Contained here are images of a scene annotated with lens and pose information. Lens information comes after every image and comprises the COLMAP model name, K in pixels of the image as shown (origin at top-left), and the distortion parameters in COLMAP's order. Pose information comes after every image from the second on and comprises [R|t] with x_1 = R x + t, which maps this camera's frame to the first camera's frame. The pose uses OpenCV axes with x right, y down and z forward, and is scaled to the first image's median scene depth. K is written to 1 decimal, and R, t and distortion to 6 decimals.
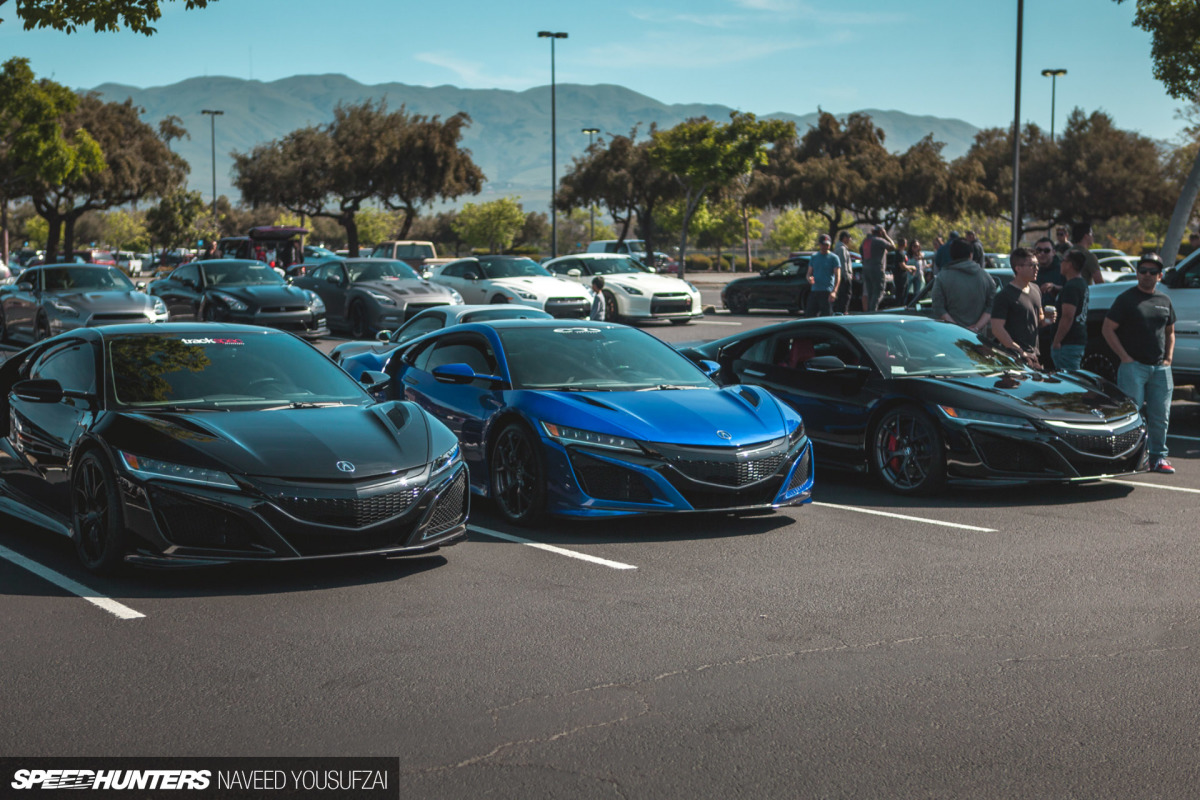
lens RADIAL K [[1626.2, 0, 568.5], [0, 1626.2, 404.9], [0, 0, 1]] dist [0.108157, 0.000000]
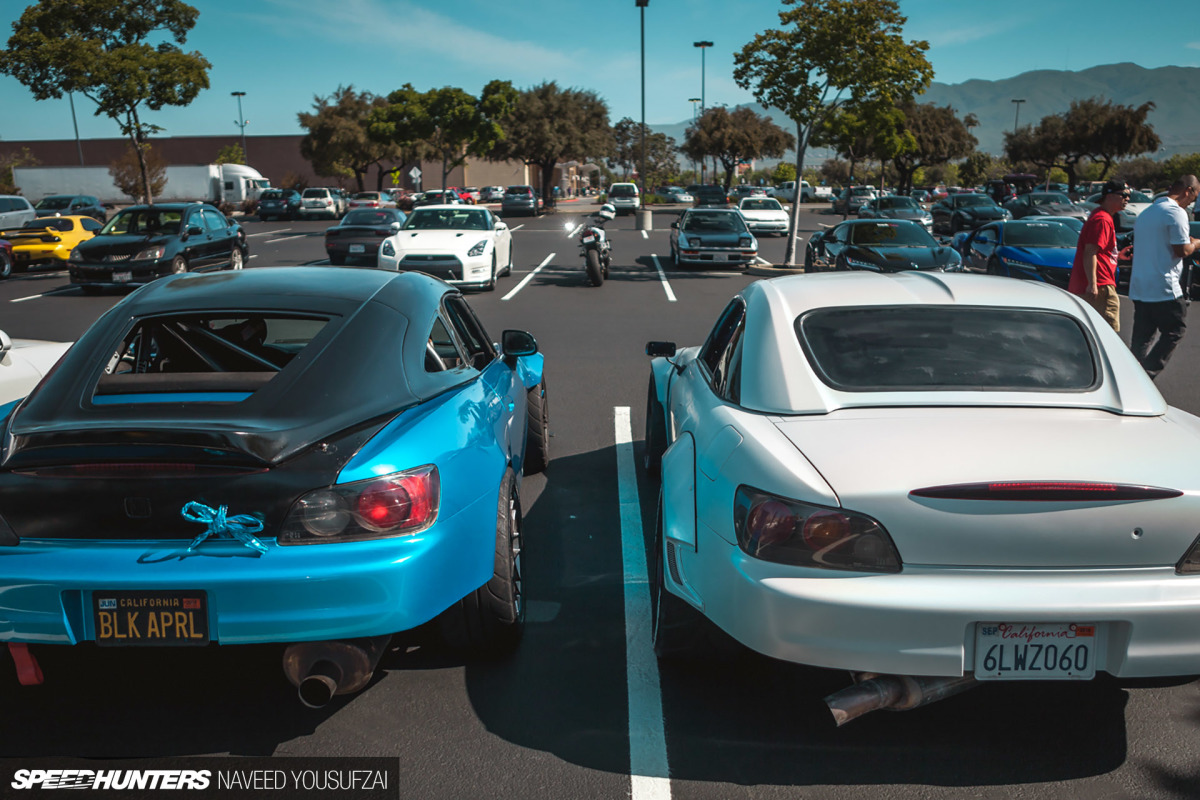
lens RADIAL K [[1109.3, 0, 586.6], [0, 1109.3, 452.0], [0, 0, 1]] dist [0.011978, -0.007277]
pose [[0.816683, 0.133028, -0.561545, 0.155604], [-0.051103, 0.985917, 0.159238, 0.022114], [0.574820, -0.101350, 0.811979, -0.297247]]
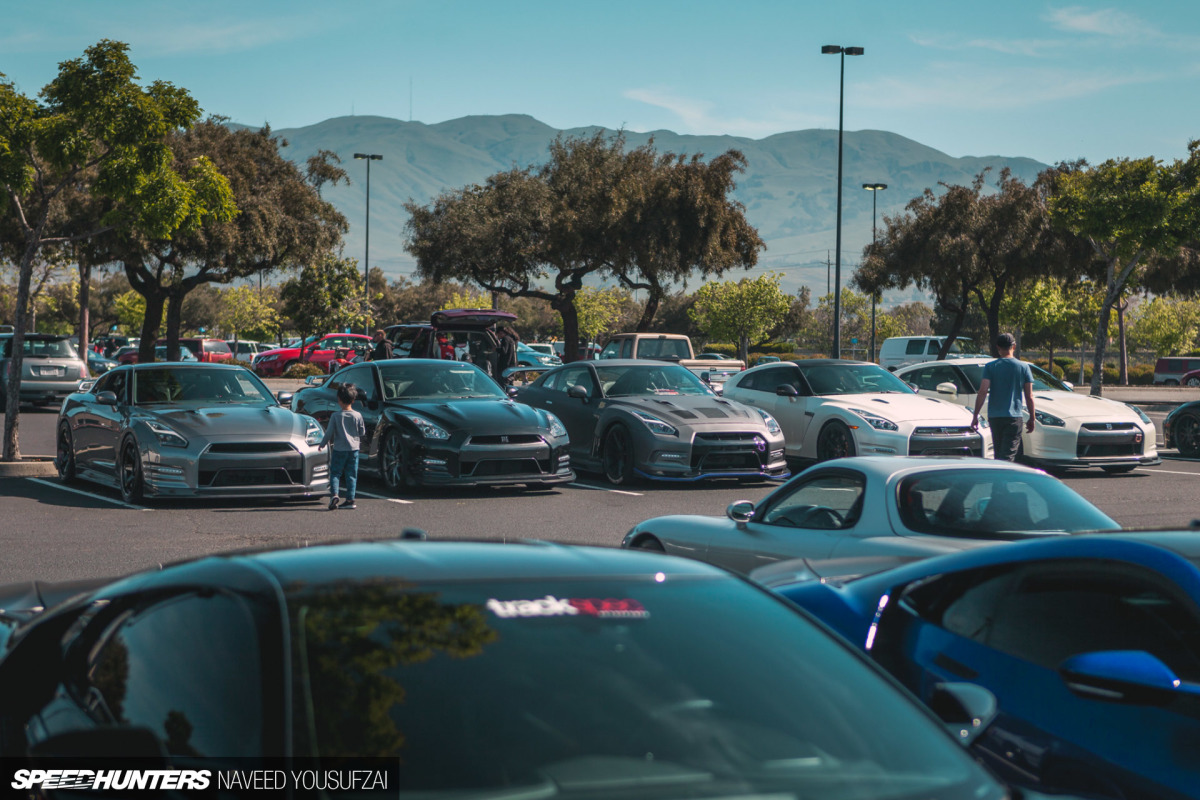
lens RADIAL K [[1998.3, 0, 625.2], [0, 1998.3, 398.6], [0, 0, 1]] dist [0.226970, 0.000000]
pose [[0.997296, 0.020695, -0.070513, -0.050547], [-0.025392, 0.997471, -0.066380, -0.016381], [0.068961, 0.067991, 0.995300, 0.158350]]
